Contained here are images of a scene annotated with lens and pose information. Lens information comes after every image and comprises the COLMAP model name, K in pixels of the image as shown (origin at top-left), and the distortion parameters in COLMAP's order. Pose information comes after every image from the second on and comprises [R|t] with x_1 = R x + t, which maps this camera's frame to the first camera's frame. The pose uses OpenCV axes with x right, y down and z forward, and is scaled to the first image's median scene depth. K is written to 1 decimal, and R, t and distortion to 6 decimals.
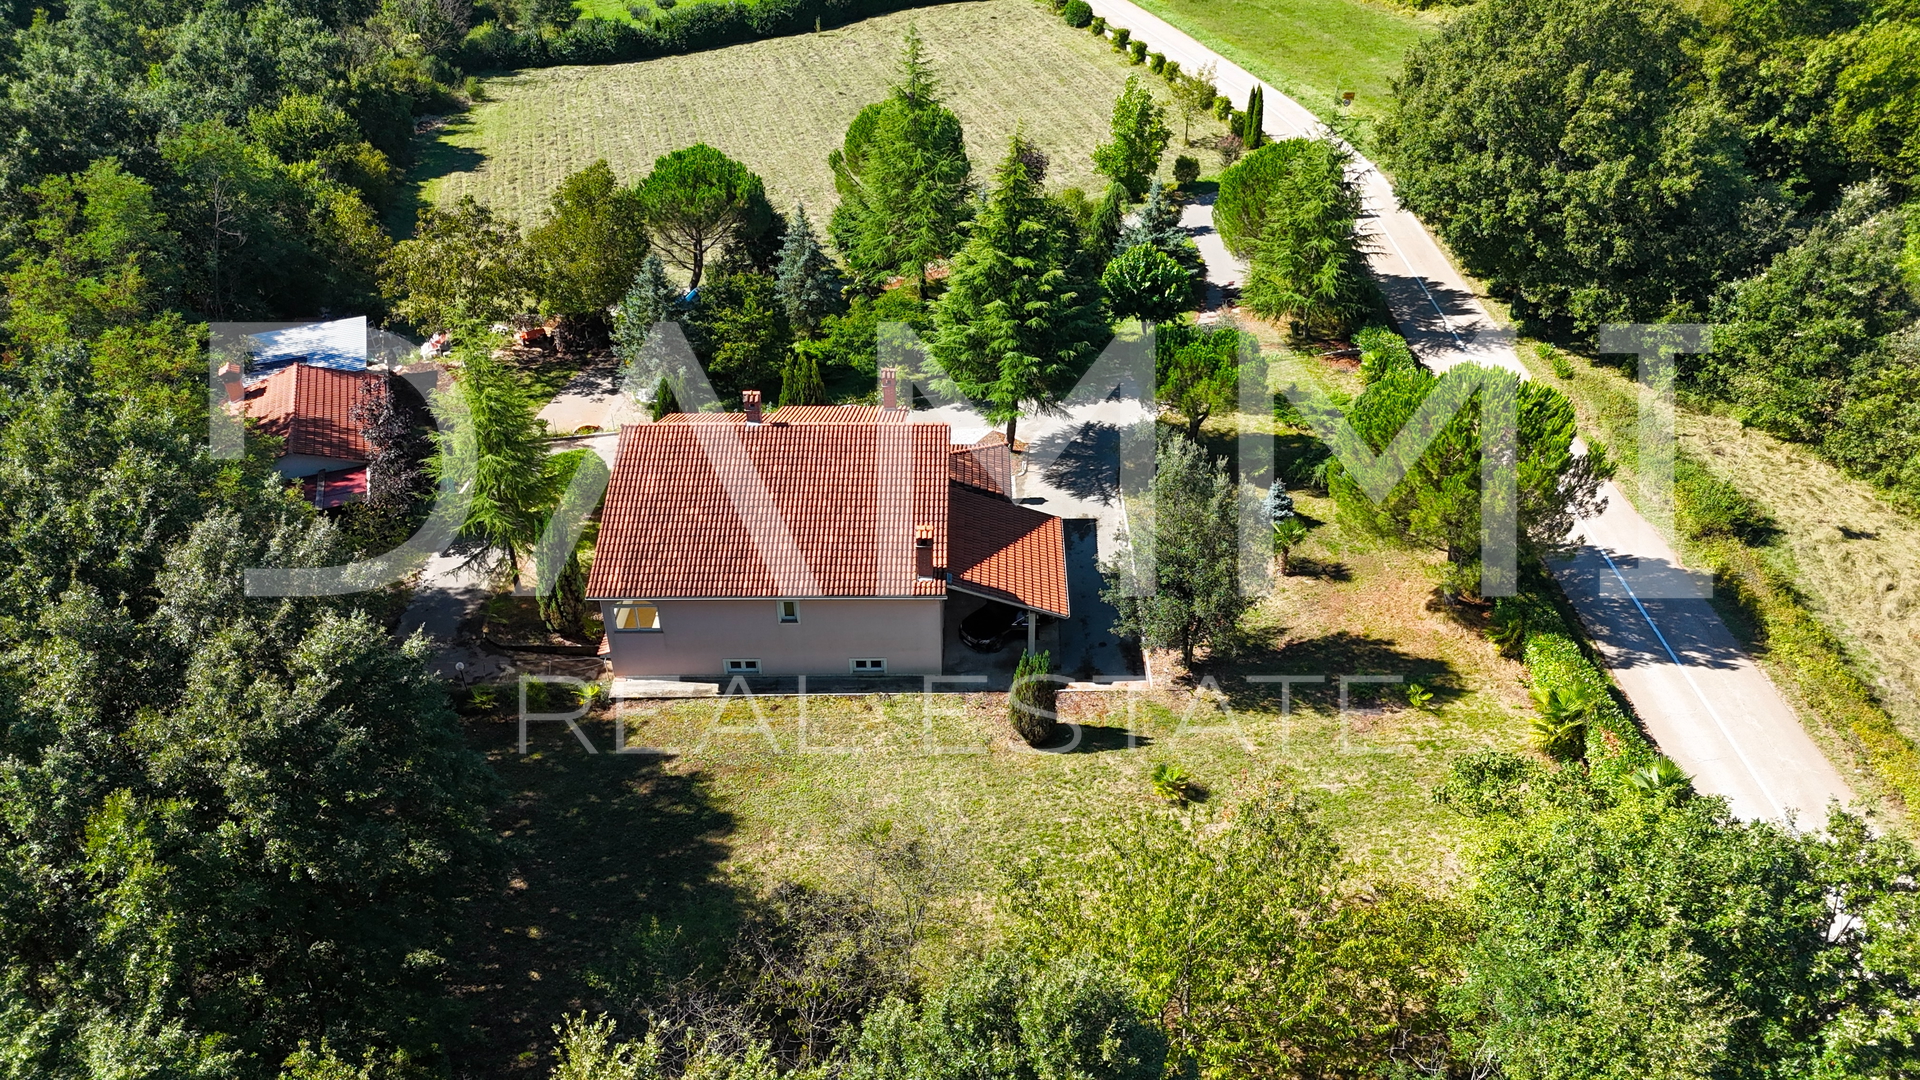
lens RADIAL K [[1416.0, 0, 960.0], [0, 1416.0, 540.0], [0, 0, 1]] dist [0.001880, 0.000875]
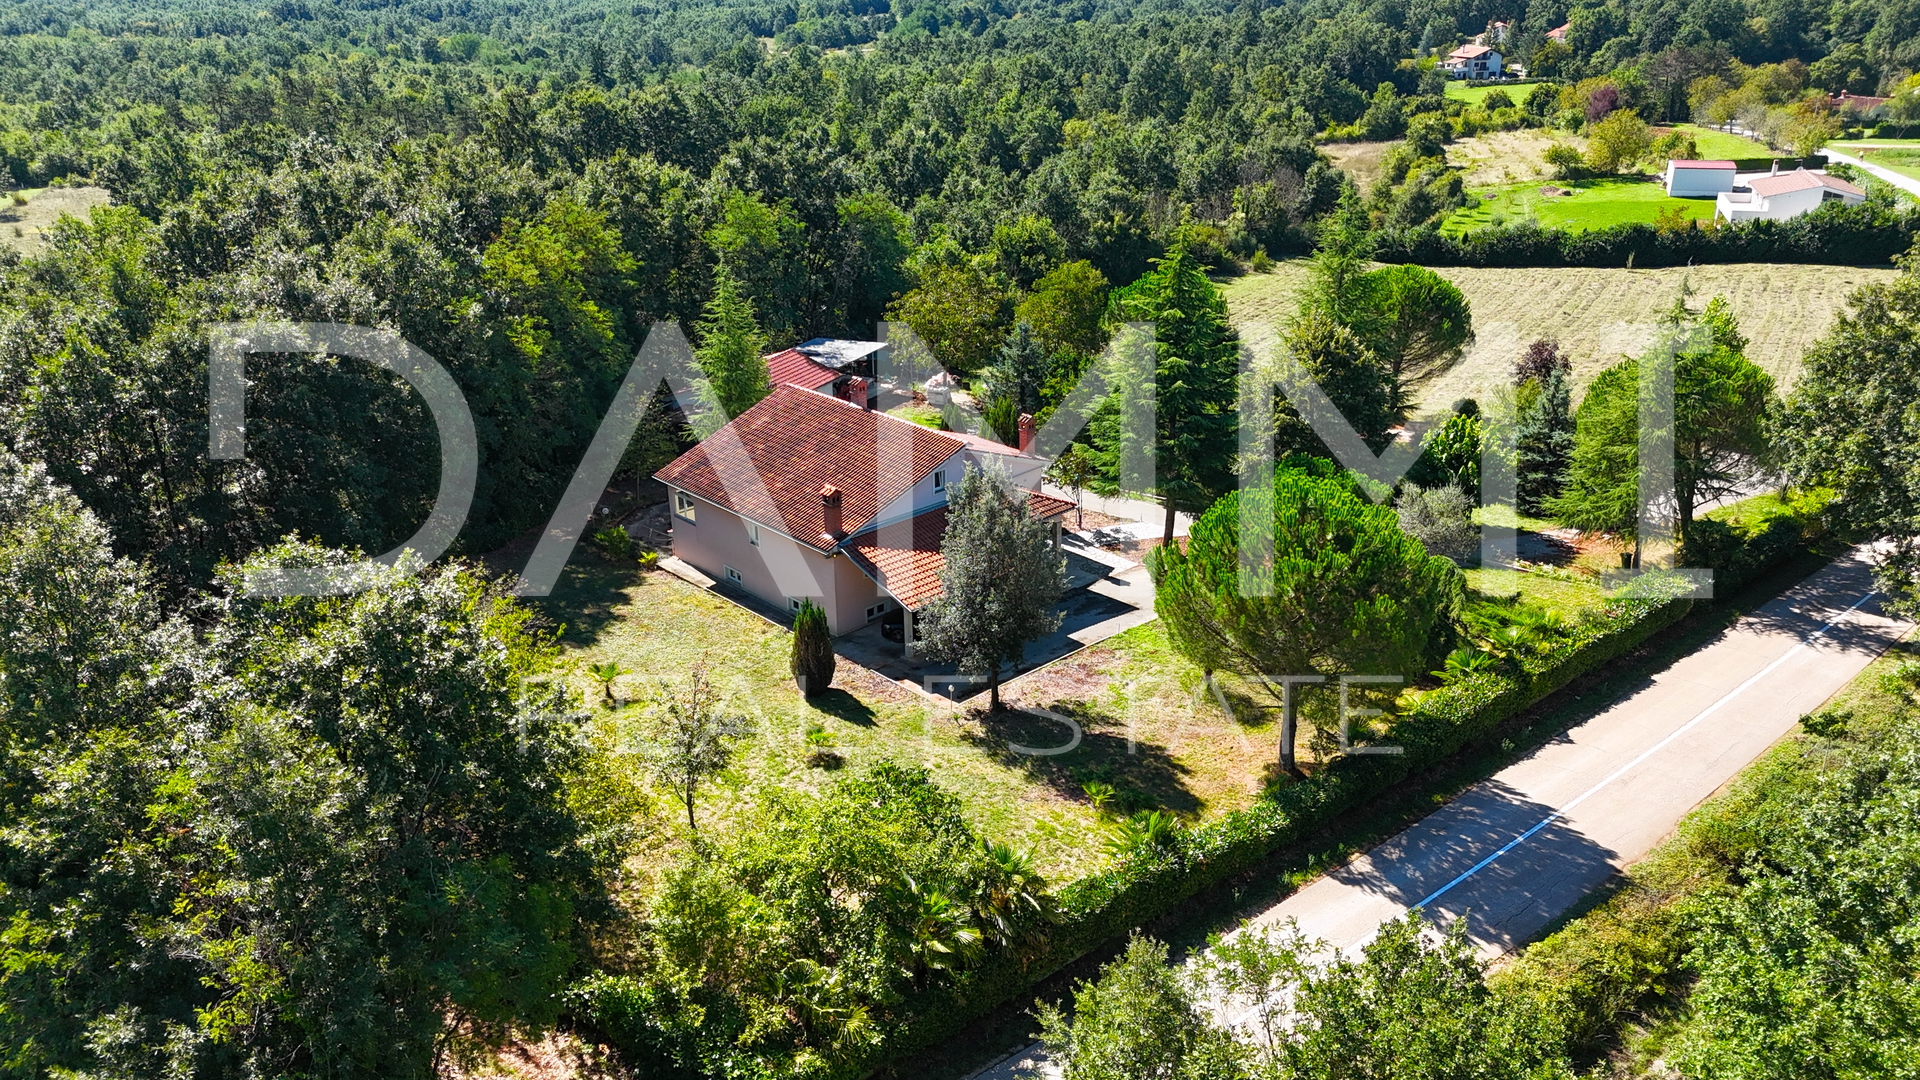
lens RADIAL K [[1416.0, 0, 960.0], [0, 1416.0, 540.0], [0, 0, 1]] dist [0.001880, 0.000875]
pose [[0.693449, 0.272468, -0.667000, 0.791977], [-0.383114, 0.923461, -0.021075, 0.012197], [0.610206, 0.270151, 0.744759, 0.202426]]
